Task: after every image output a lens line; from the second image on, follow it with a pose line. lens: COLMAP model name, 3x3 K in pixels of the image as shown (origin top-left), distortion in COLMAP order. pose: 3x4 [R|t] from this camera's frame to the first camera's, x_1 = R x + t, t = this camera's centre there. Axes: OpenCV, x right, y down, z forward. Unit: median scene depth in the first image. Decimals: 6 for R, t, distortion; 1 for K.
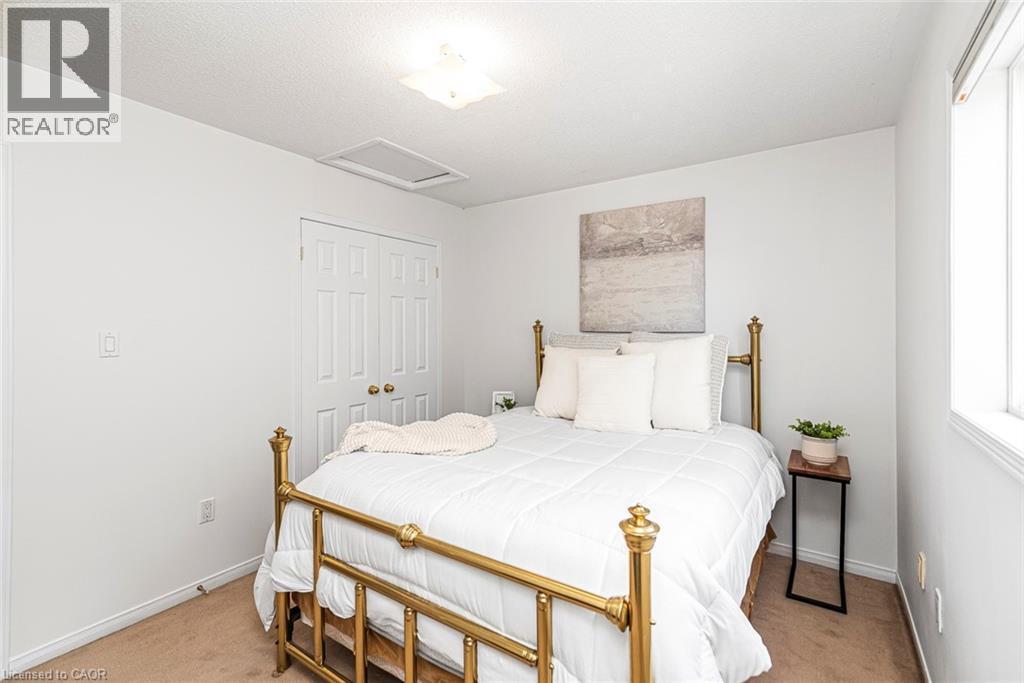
lens RADIAL K [[476.4, 0, 503.2], [0, 476.4, 323.0], [0, 0, 1]] dist [0.005704, 0.000067]
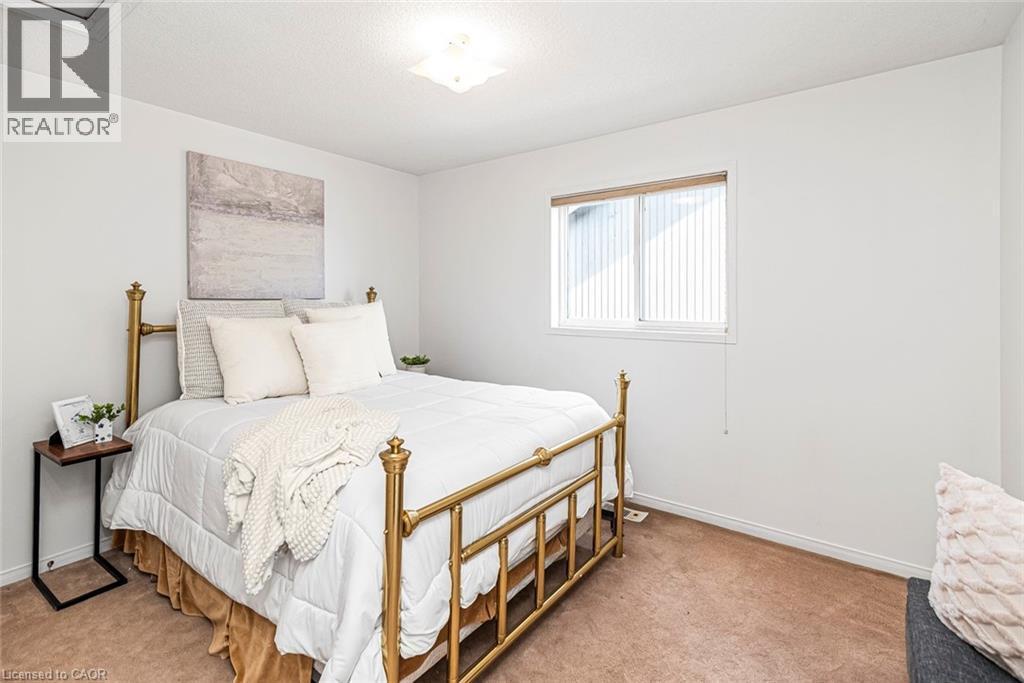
lens RADIAL K [[476.4, 0, 515.8], [0, 476.4, 298.6], [0, 0, 1]] dist [0.005704, 0.000067]
pose [[0.032490, -0.002742, 0.999468, -0.657683], [-0.014261, 0.999893, 0.003207, 0.007994], [-0.999370, -0.014357, 0.032447, 0.462599]]
